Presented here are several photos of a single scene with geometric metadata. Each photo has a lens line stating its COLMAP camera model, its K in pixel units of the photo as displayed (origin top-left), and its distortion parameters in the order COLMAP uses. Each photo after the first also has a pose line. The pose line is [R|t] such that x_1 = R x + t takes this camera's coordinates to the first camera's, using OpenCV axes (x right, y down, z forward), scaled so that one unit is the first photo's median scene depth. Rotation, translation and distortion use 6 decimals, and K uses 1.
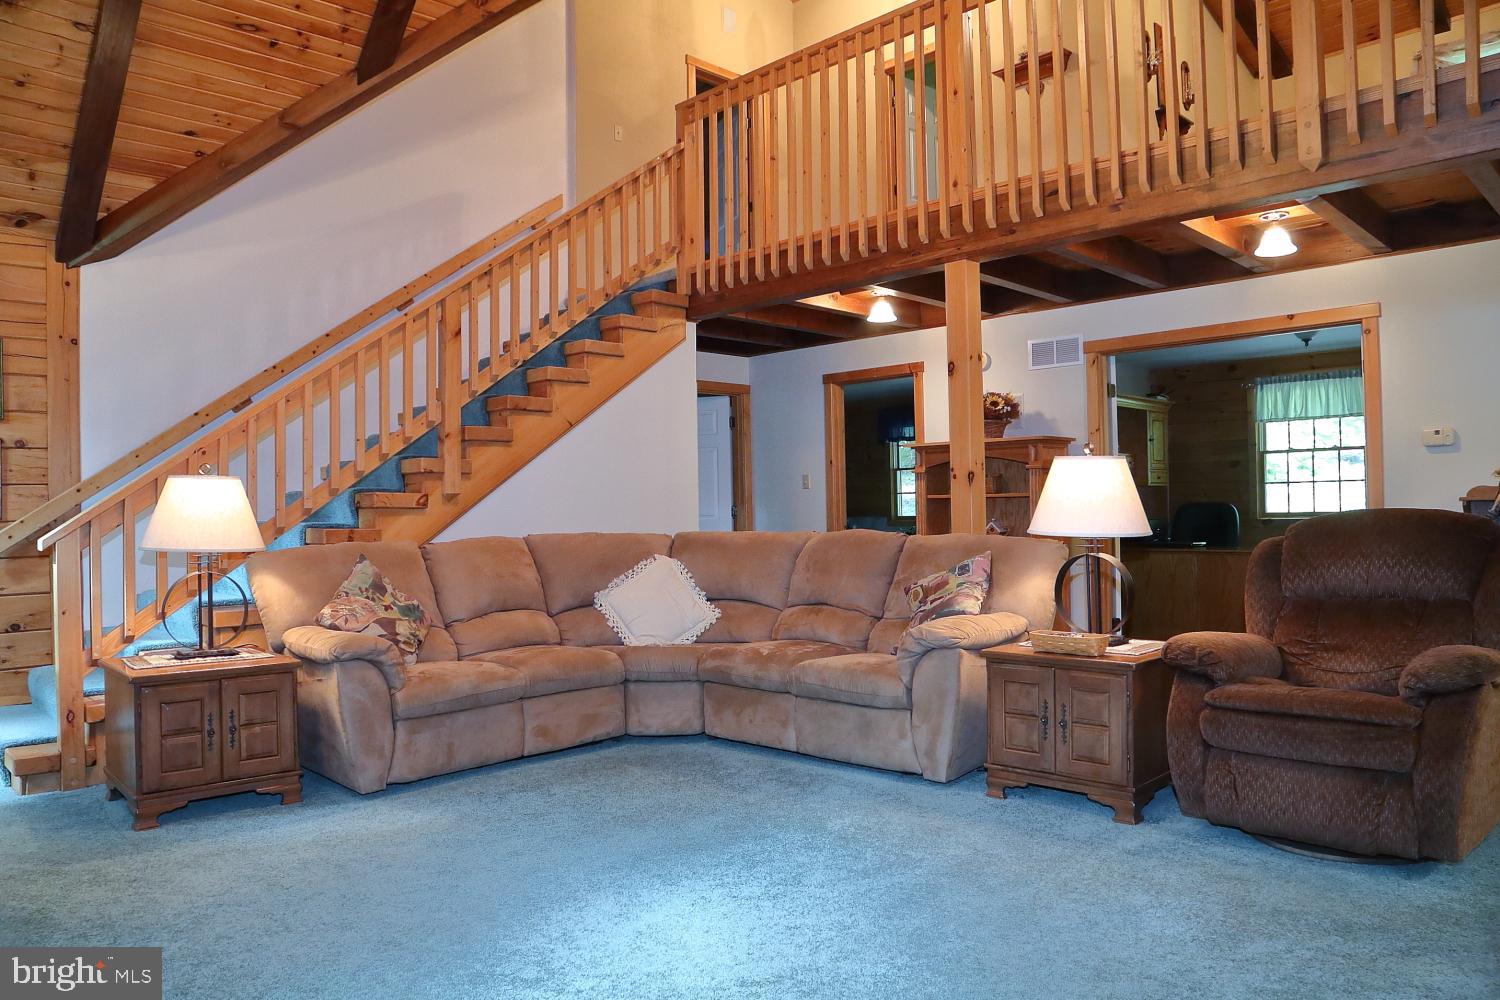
lens RADIAL K [[1030.9, 0, 767.6], [0, 1030.9, 508.2], [0, 0, 1]] dist [-0.134250, 0.080952]
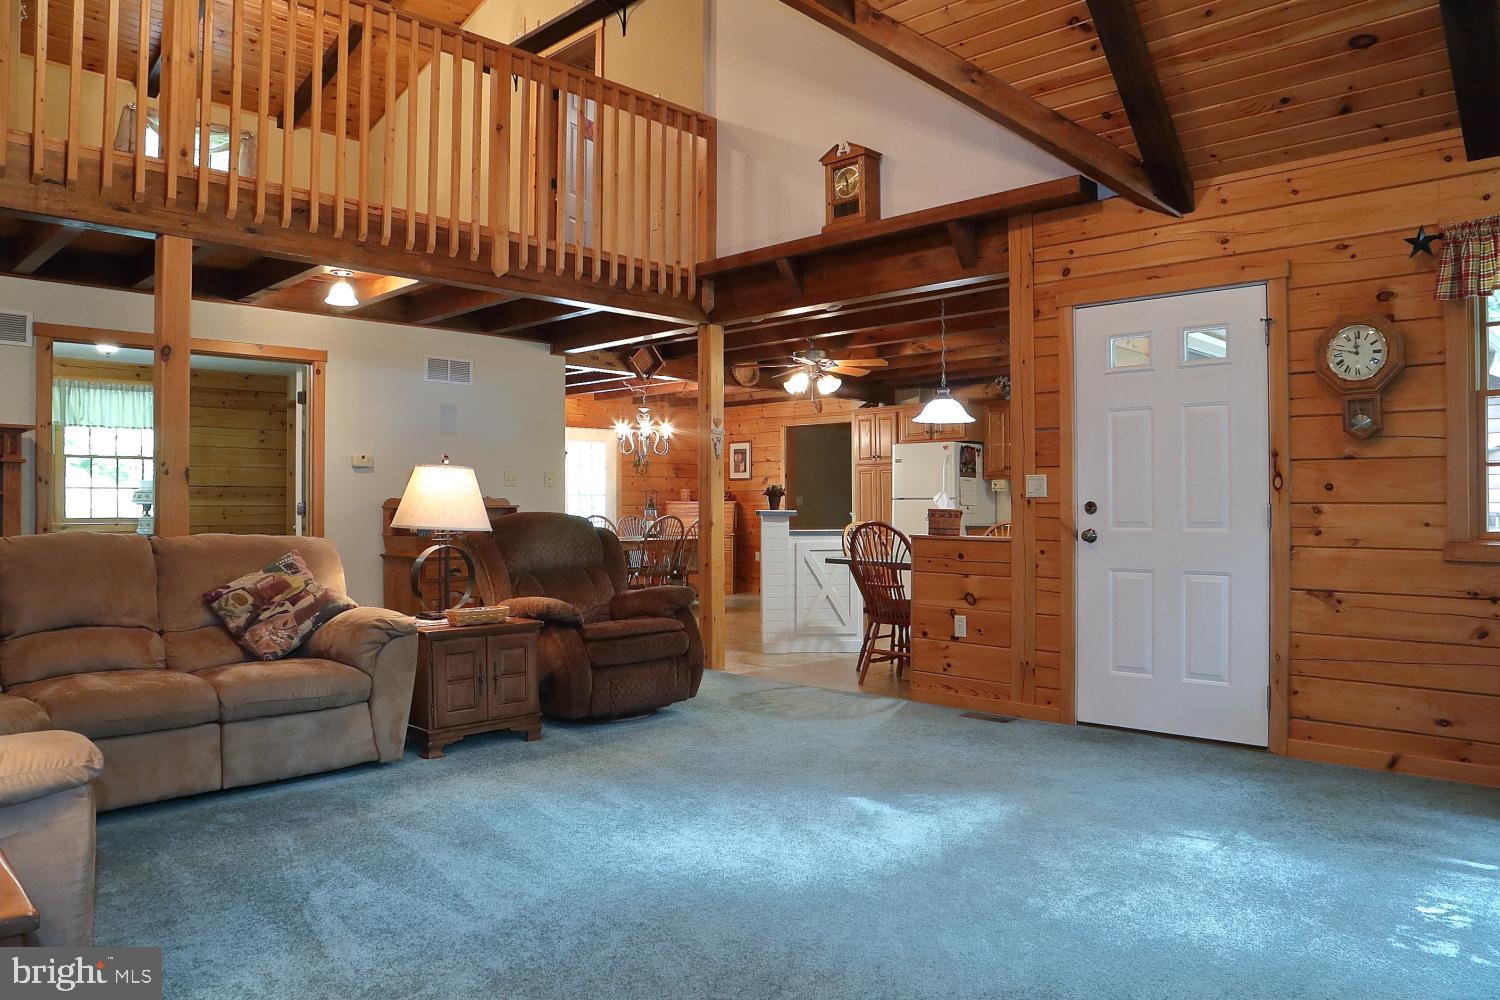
lens RADIAL K [[1030.9, 0, 767.6], [0, 1030.9, 508.2], [0, 0, 1]] dist [-0.134250, 0.080952]
pose [[-0.016211, 0.014268, 0.999767, -0.879376], [0.000406, 0.999898, -0.014264, 0.016659], [-0.999869, 0.000174, -0.016215, 0.606758]]
